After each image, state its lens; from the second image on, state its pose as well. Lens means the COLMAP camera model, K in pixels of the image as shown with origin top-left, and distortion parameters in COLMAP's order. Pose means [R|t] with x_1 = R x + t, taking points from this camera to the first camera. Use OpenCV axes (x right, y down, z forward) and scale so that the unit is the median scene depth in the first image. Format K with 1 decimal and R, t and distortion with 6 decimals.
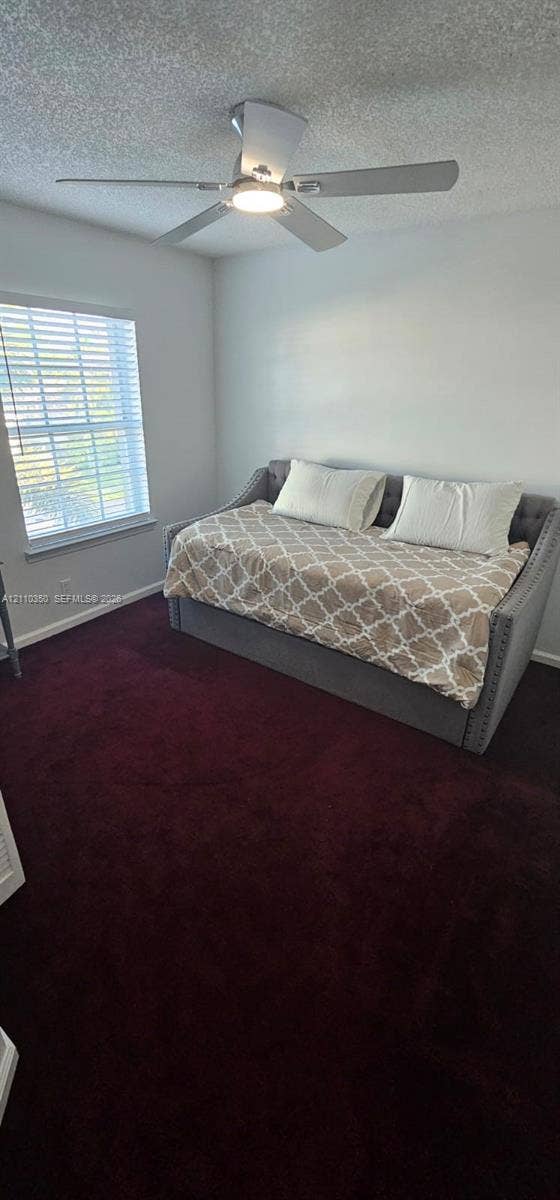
lens RADIAL K [[497.5, 0, 274.1], [0, 497.5, 603.8], [0, 0, 1]] dist [-0.000471, -0.000068]
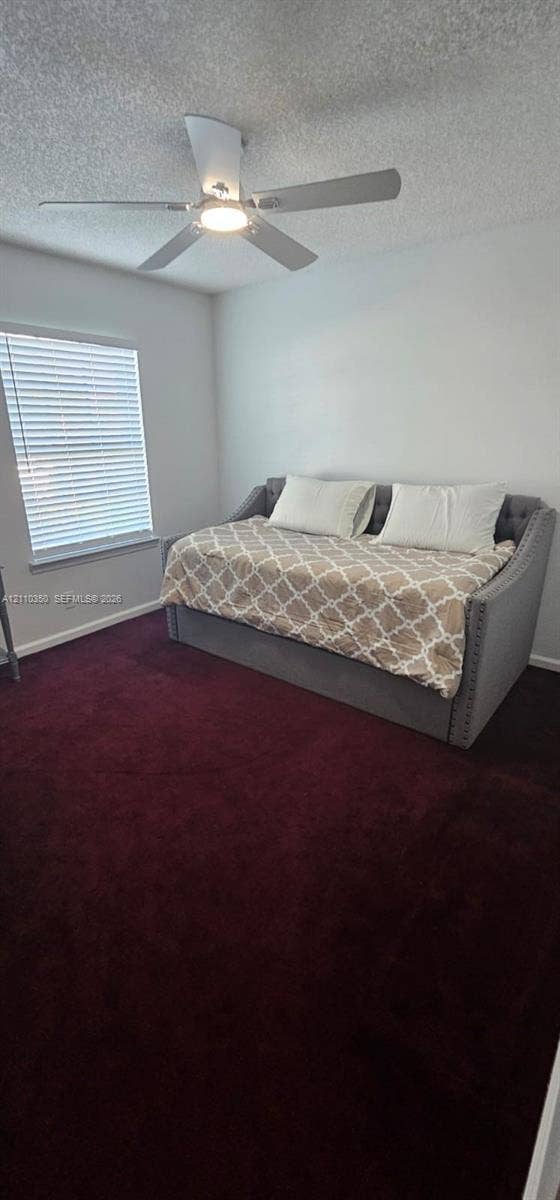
lens RADIAL K [[497.5, 0, 274.1], [0, 497.5, 603.8], [0, 0, 1]] dist [-0.000471, -0.000068]
pose [[0.998506, -0.012275, -0.053239, 0.087093], [0.007792, 0.996468, -0.083617, 0.090493], [0.054078, 0.083077, 0.995075, -0.013757]]
